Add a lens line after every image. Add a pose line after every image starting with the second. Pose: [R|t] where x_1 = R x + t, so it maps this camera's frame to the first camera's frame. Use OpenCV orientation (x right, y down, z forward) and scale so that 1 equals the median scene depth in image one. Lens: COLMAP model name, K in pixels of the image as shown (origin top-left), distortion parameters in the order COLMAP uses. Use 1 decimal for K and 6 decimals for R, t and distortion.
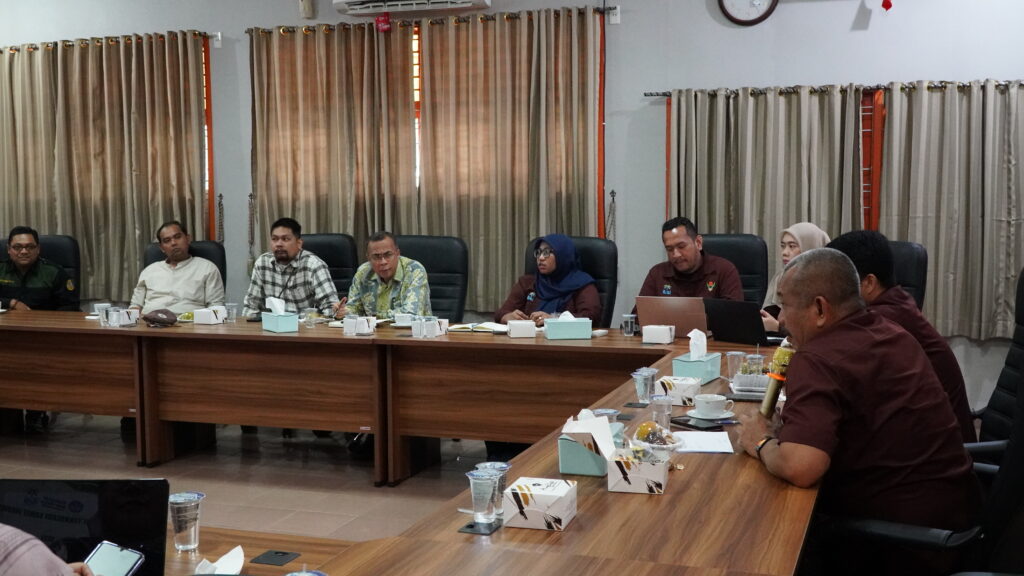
lens RADIAL K [[1134.6, 0, 513.1], [0, 1134.6, 267.9], [0, 0, 1]] dist [0.021409, 0.011724]
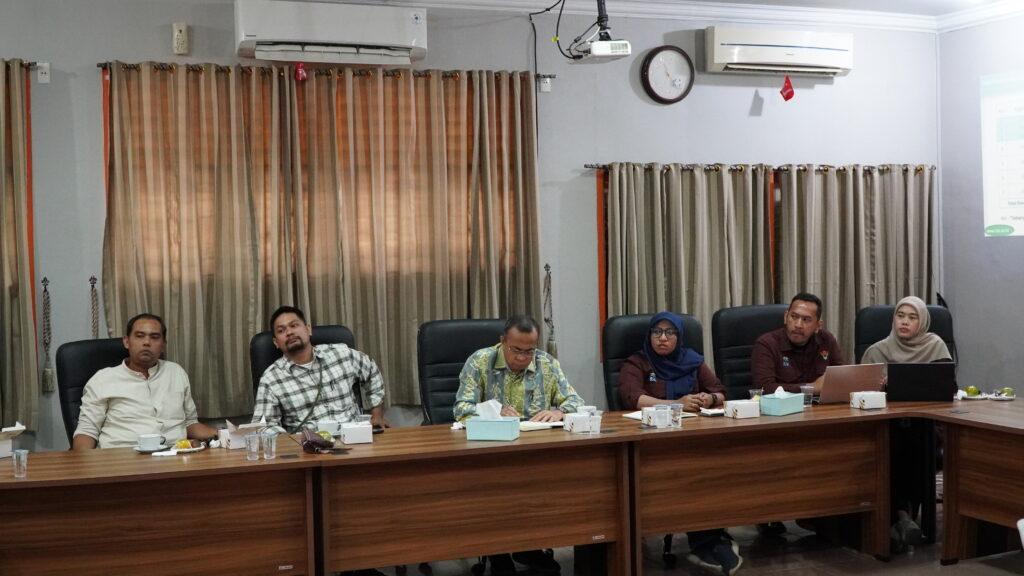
lens RADIAL K [[1234.6, 0, 512.0], [0, 1234.6, 288.0], [0, 0, 1]] dist [0.017501, -0.485928]
pose [[0.773063, -0.030962, 0.633573, -0.642179], [0.054898, 0.998326, -0.018196, -0.032788], [-0.631949, 0.048849, 0.773469, 0.229053]]
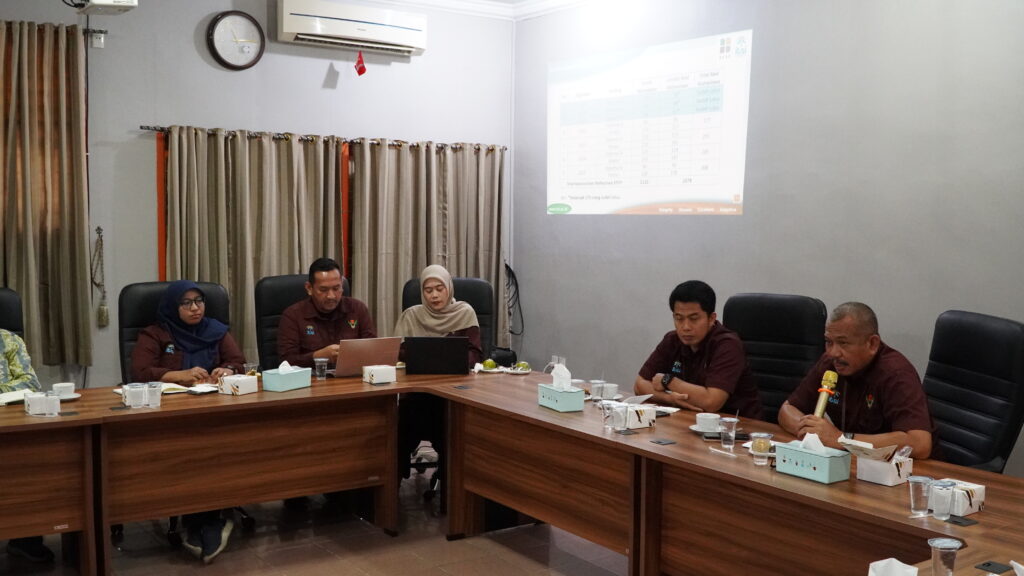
lens RADIAL K [[1044.6, 0, 512.0], [0, 1044.6, 288.0], [0, 0, 1]] dist [0.102384, -0.387528]
pose [[0.595789, -0.043409, 0.801967, -0.435180], [0.031036, 0.999037, 0.031019, -0.036669], [-0.802541, 0.006409, 0.596562, 0.230174]]
